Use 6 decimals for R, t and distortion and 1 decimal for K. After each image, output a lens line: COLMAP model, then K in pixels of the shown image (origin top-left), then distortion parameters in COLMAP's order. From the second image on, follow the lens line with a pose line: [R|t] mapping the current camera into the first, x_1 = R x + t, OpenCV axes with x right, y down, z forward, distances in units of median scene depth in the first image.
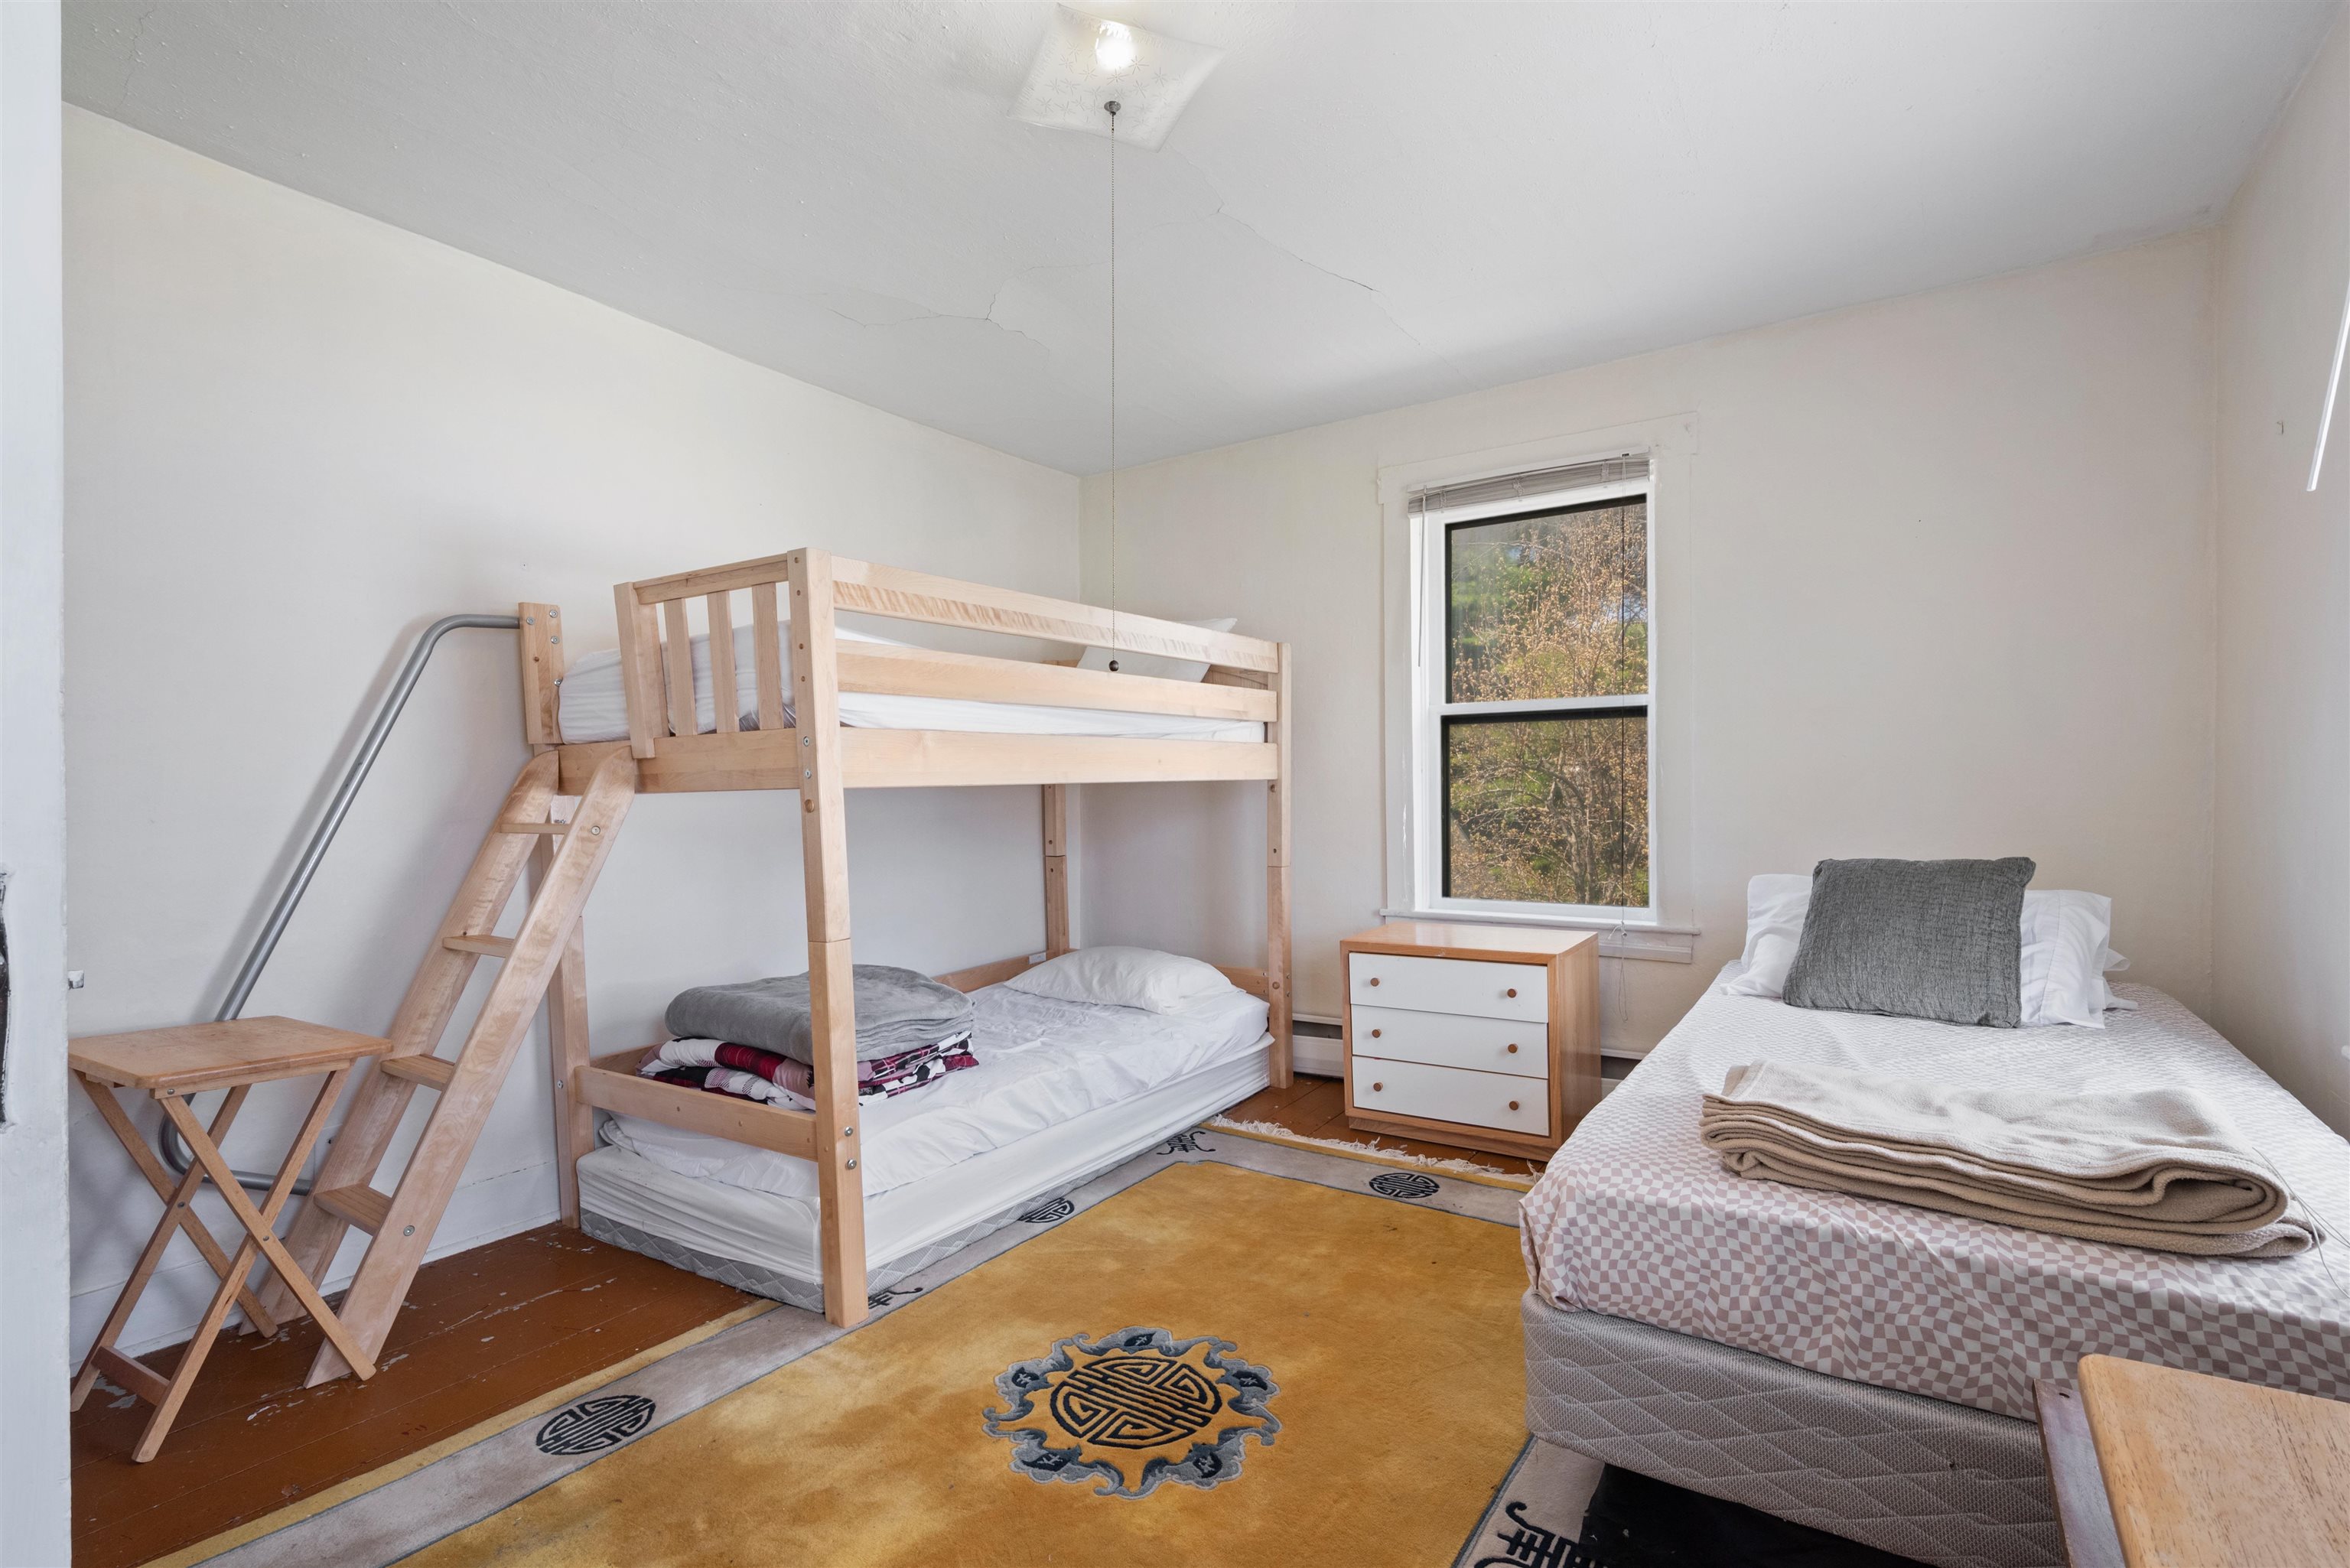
lens RADIAL K [[1099.2, 0, 1175.0], [0, 1099.2, 784.0], [0, 0, 1]] dist [0.032927, 0.000374]
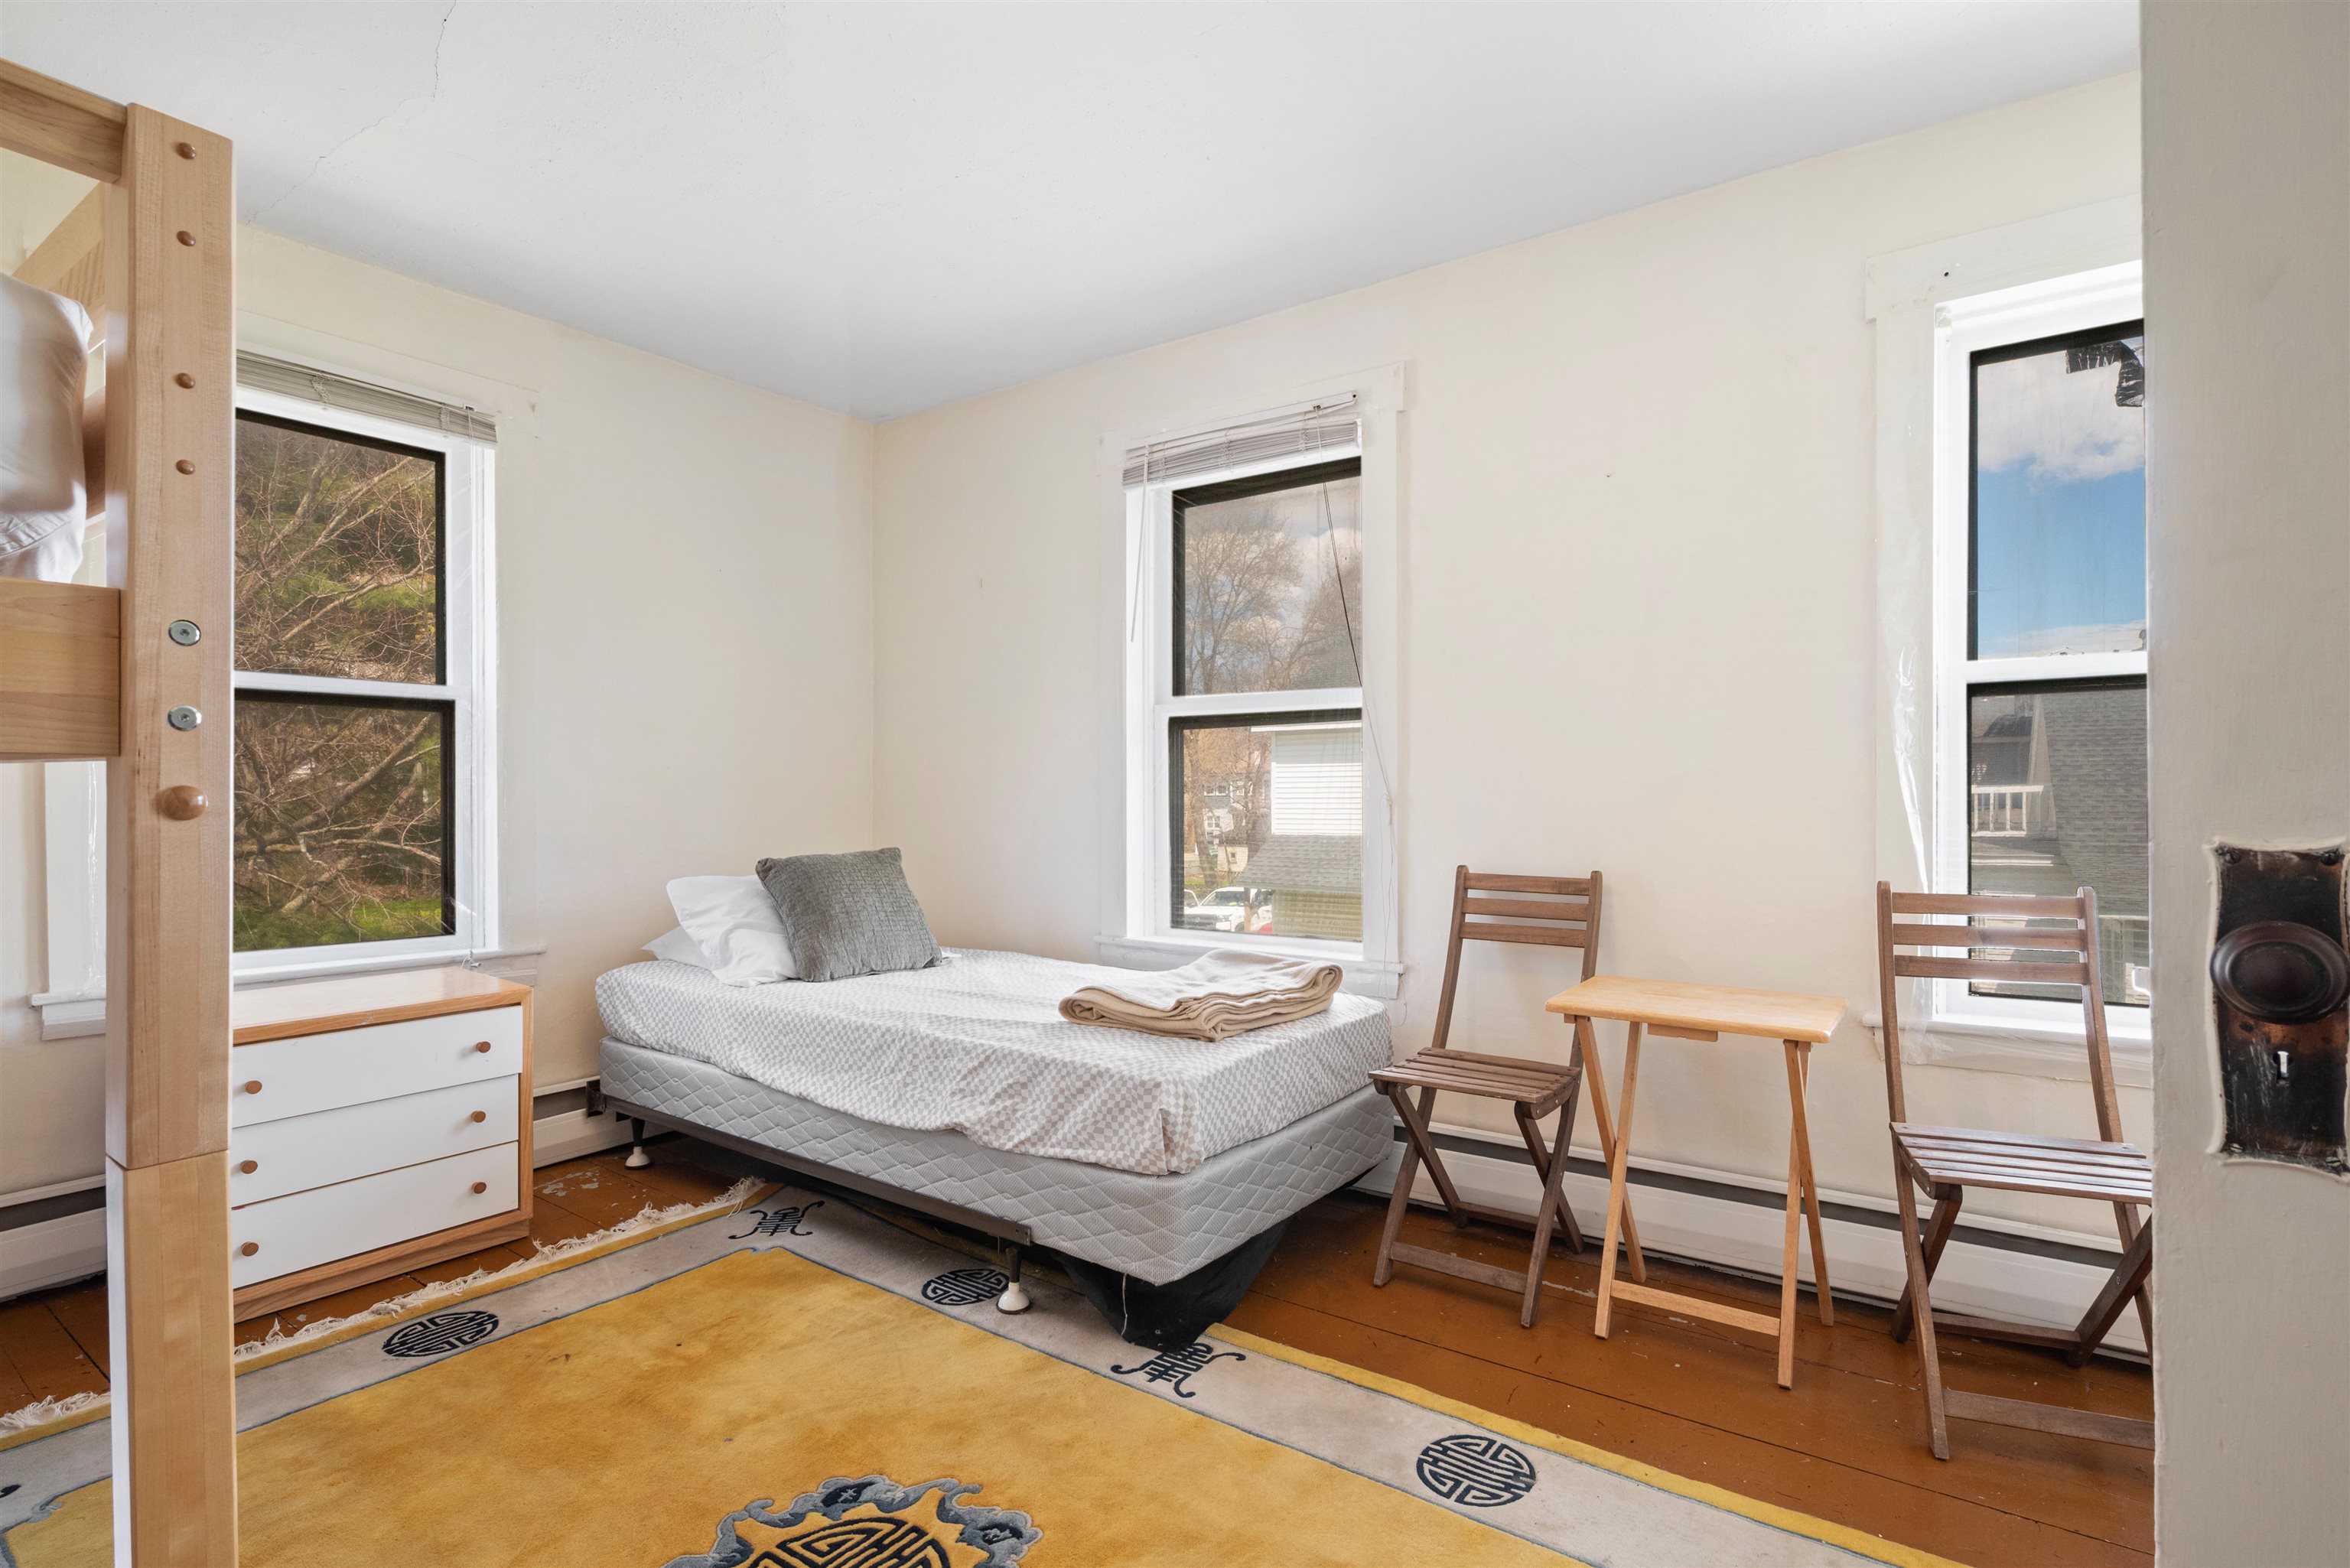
lens RADIAL K [[1142.3, 0, 1175.0], [0, 1142.3, 784.0], [0, 0, 1]] dist [-0.001074, 0.000040]
pose [[0.044573, 0.029974, 0.998556, -0.690259], [-0.004494, 0.999546, -0.029803, 0.029365], [-0.998996, -0.003159, 0.044687, 0.632684]]
